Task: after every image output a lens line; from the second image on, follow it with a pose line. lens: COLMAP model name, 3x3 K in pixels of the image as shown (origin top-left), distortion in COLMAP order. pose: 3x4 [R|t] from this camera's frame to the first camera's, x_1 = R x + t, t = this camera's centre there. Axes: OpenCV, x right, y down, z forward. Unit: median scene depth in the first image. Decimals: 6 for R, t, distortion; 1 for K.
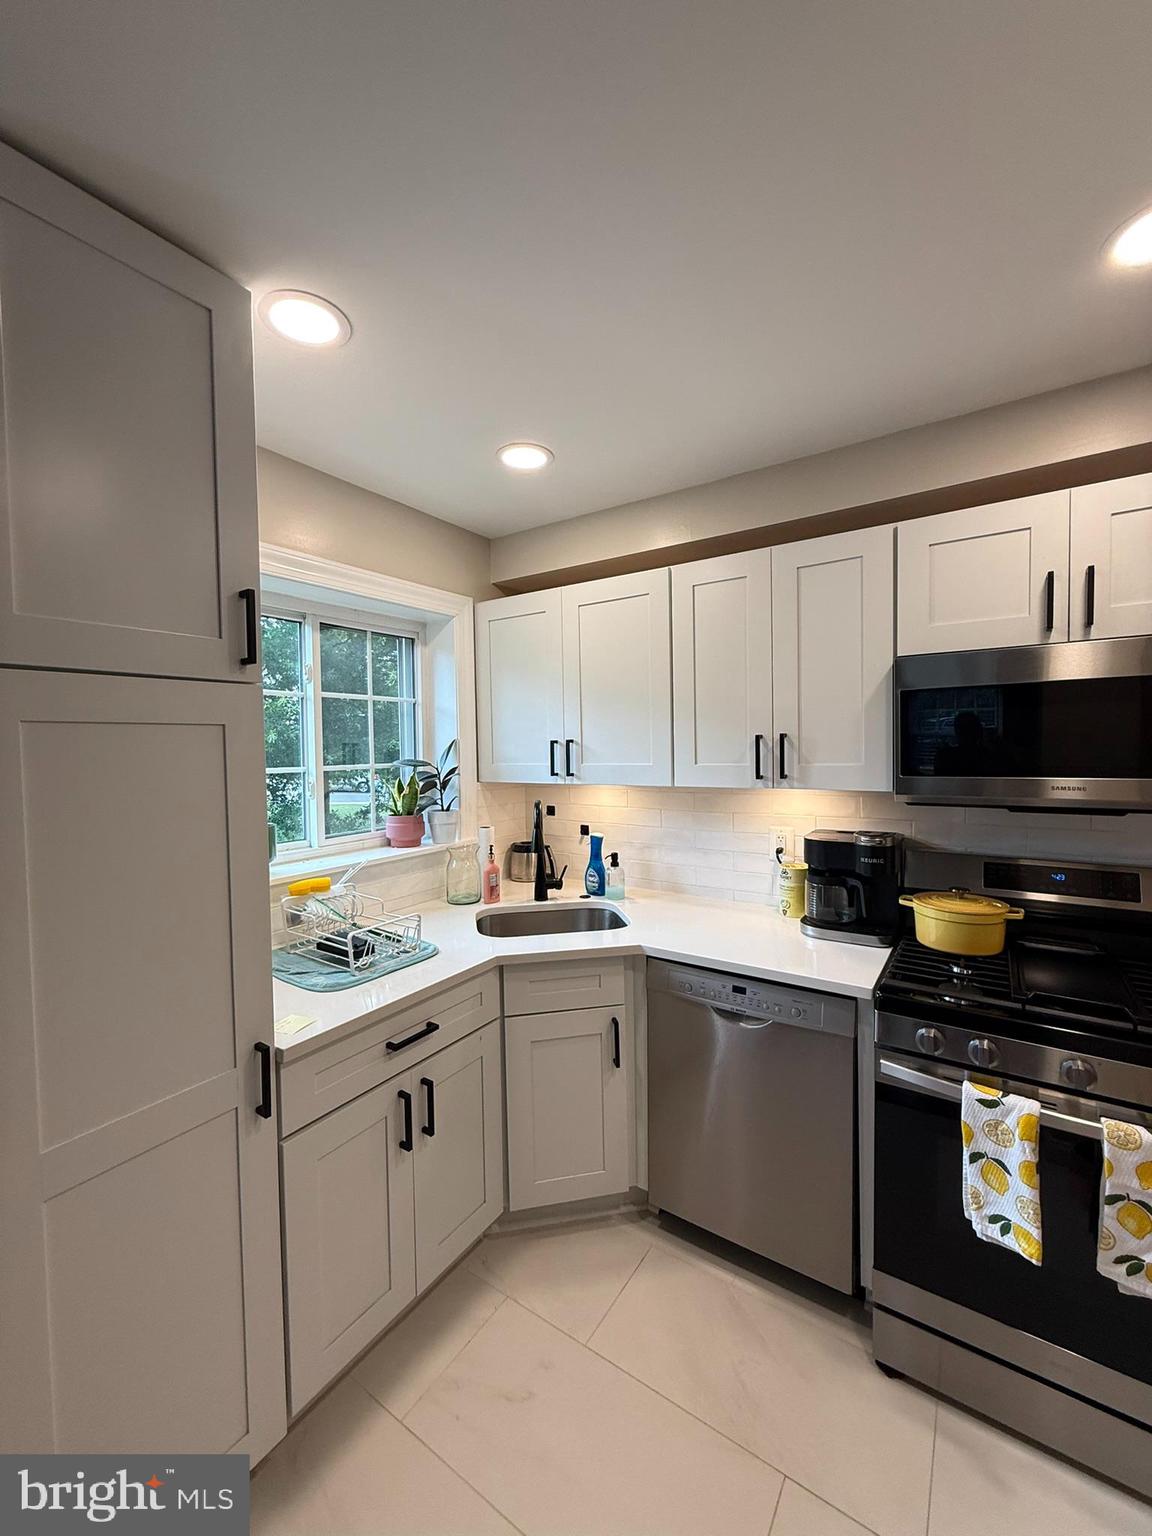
lens RADIAL K [[613.8, 0, 576.0], [0, 613.8, 768.0], [0, 0, 1]] dist [0.000902, -0.000136]
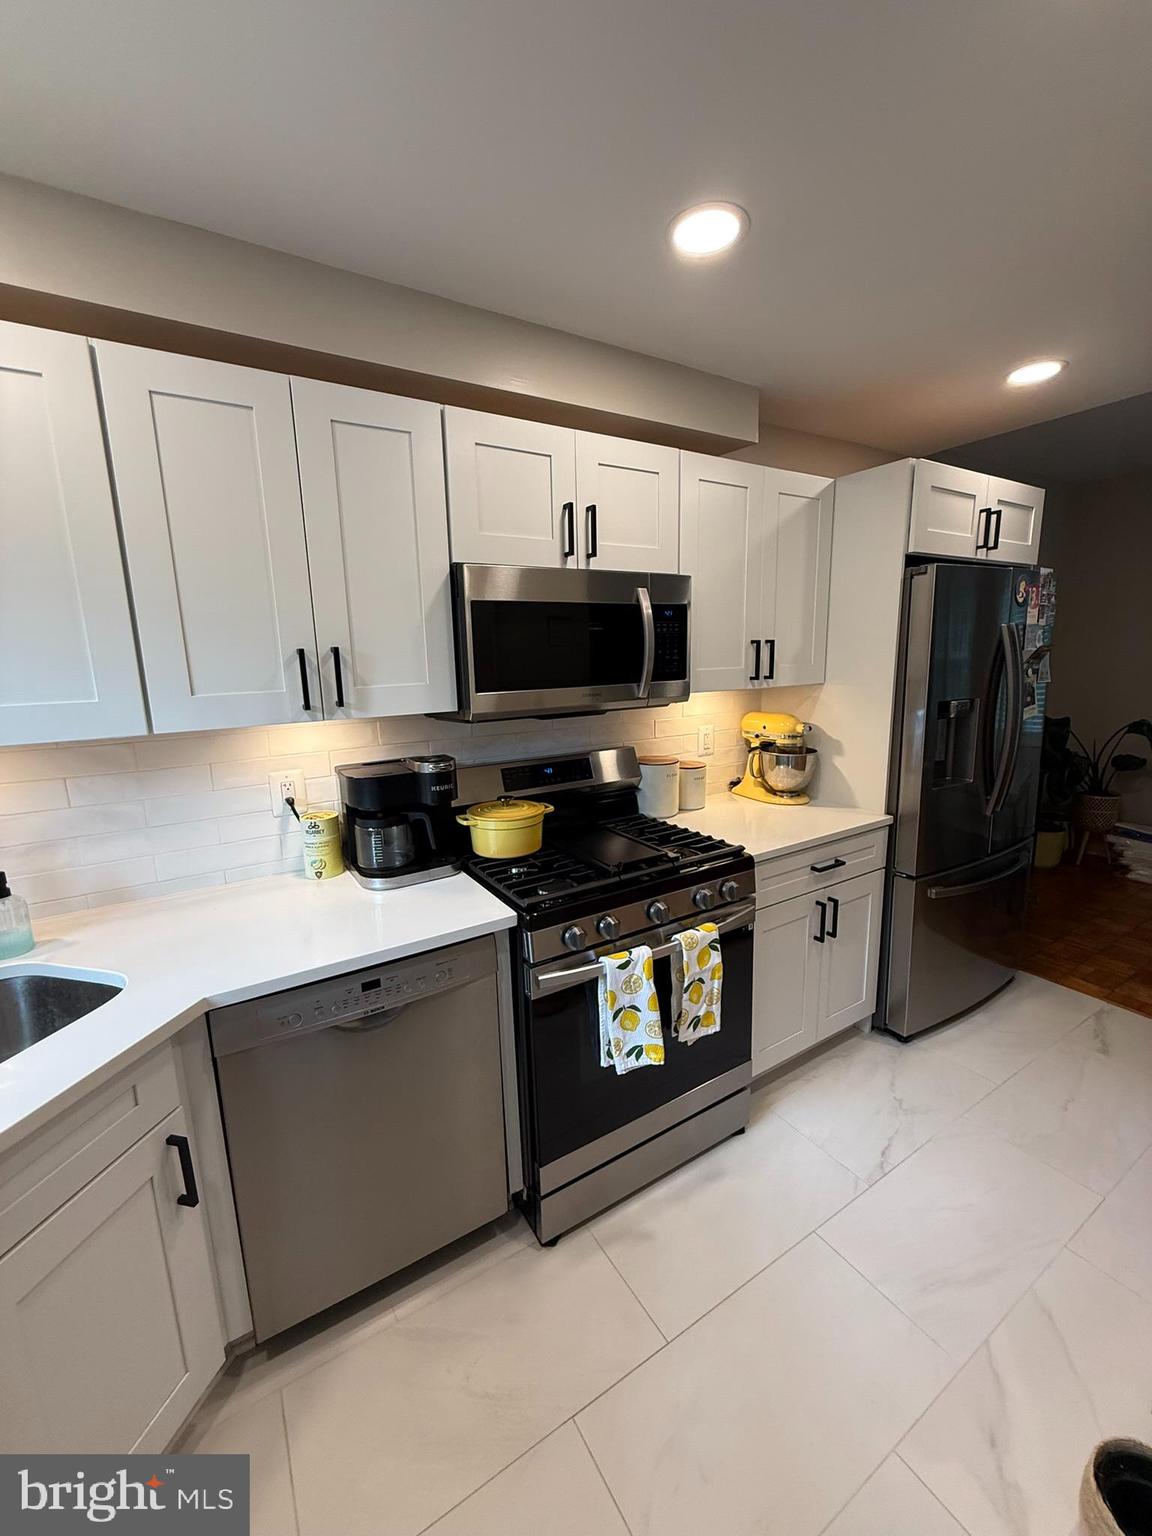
lens RADIAL K [[613.8, 0, 576.0], [0, 613.8, 768.0], [0, 0, 1]] dist [0.000902, -0.000136]
pose [[0.413016, -0.162189, 0.896166, -0.245525], [0.052453, 0.986617, 0.154385, -0.010067], [-0.909212, -0.016756, 0.415996, 0.408296]]
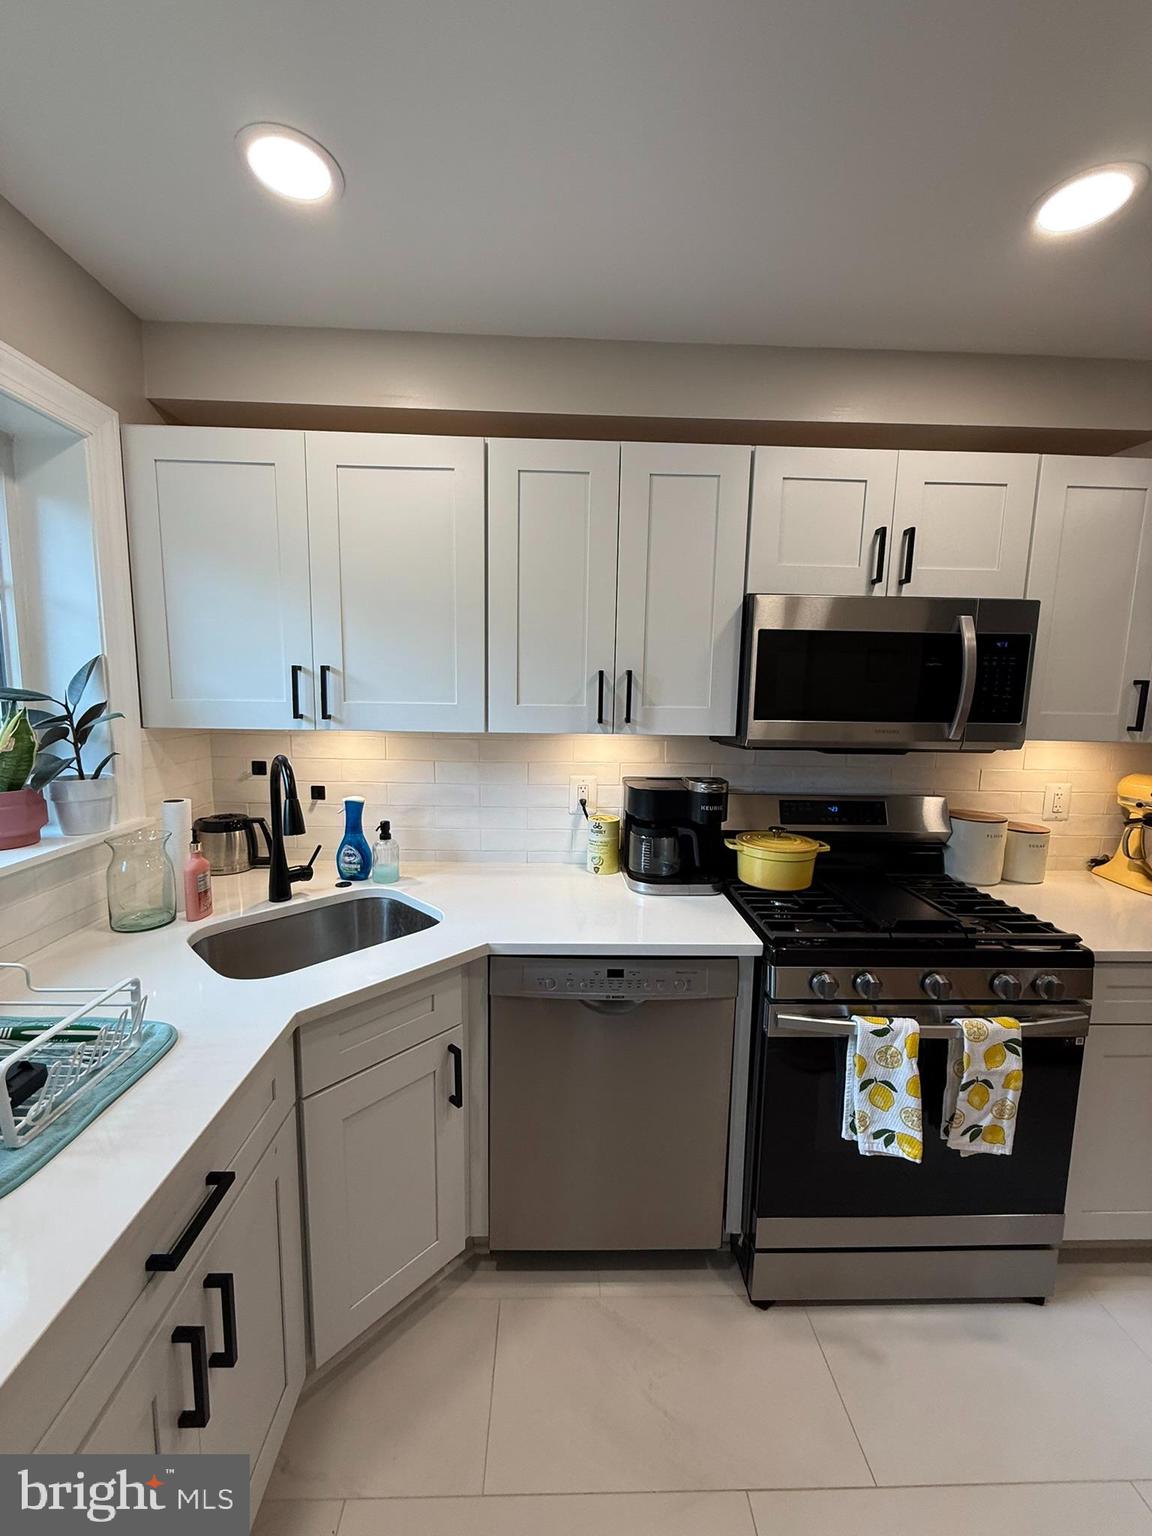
lens RADIAL K [[613.8, 0, 576.0], [0, 613.8, 768.0], [0, 0, 1]] dist [0.000902, -0.000136]
pose [[0.809742, -0.045401, 0.585028, -0.234932], [-0.010141, 0.995771, 0.091313, 0.002745], [-0.586699, -0.079873, 0.805857, 0.336635]]
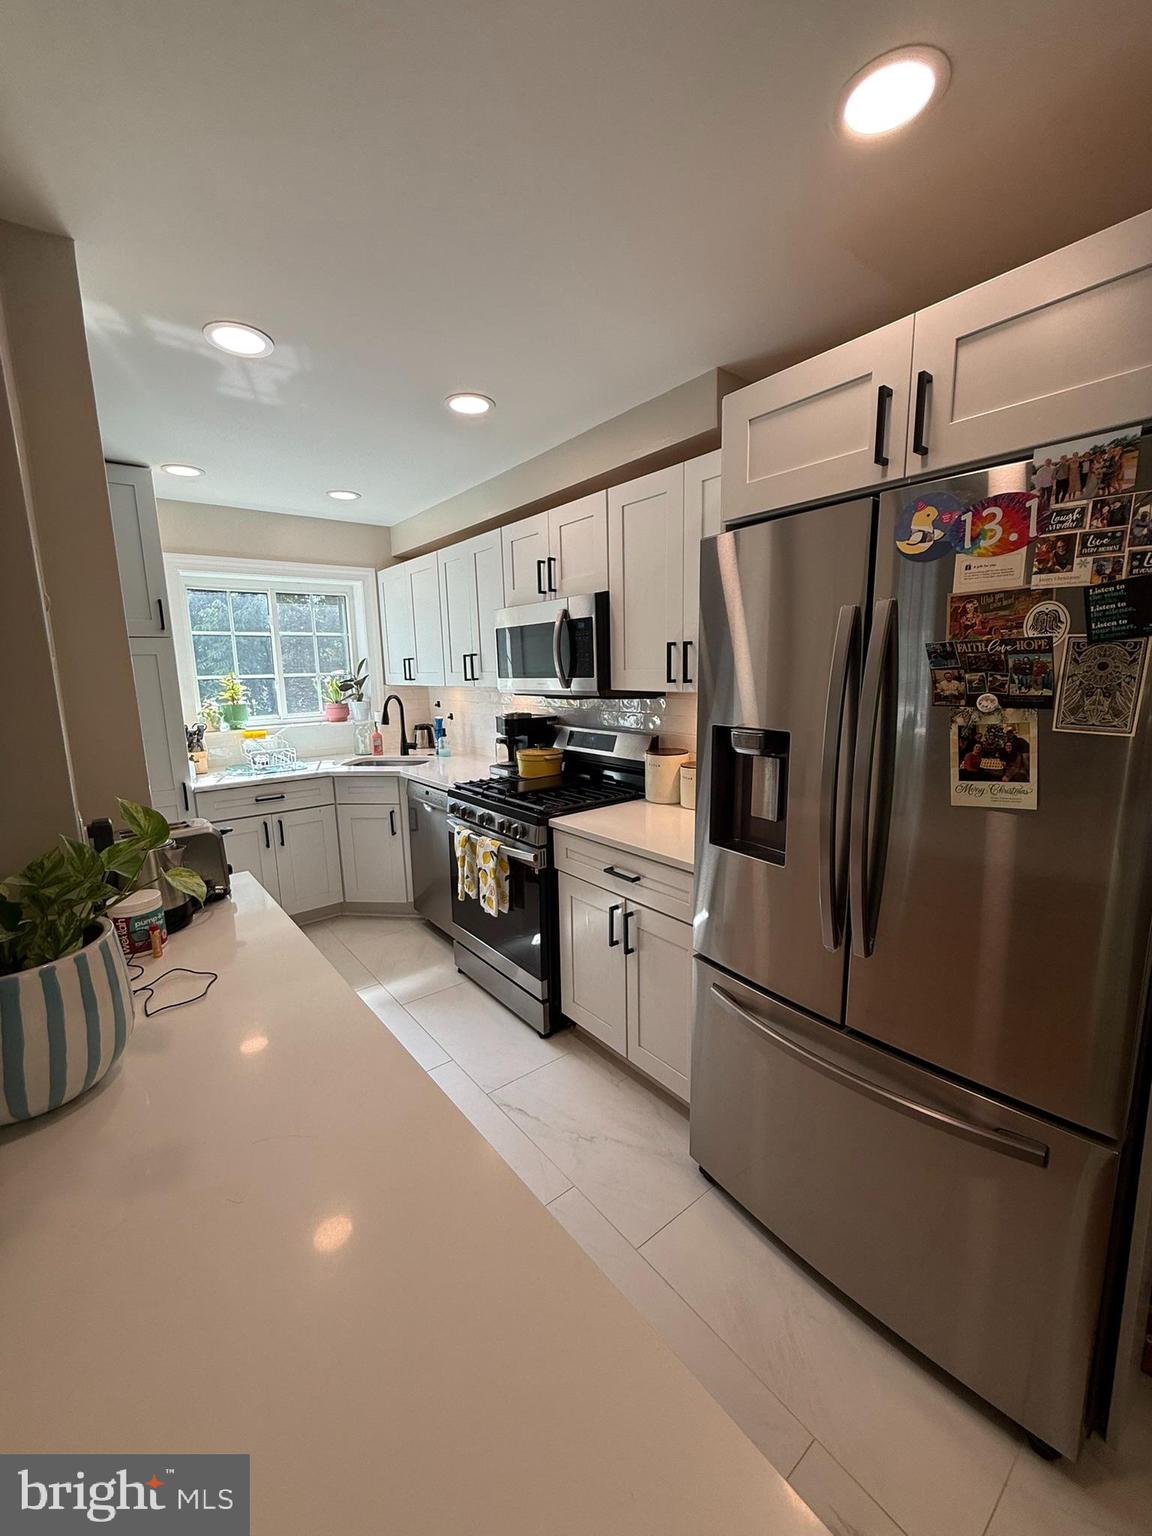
lens RADIAL K [[616.9, 0, 560.8], [0, 616.9, 757.5], [0, 0, 1]] dist [0.026411, -0.000041]
pose [[0.949574, 0.038755, -0.311140, 1.128965], [0.002695, 0.991286, 0.131698, 0.005786], [0.313533, -0.125896, 0.941195, -0.585093]]
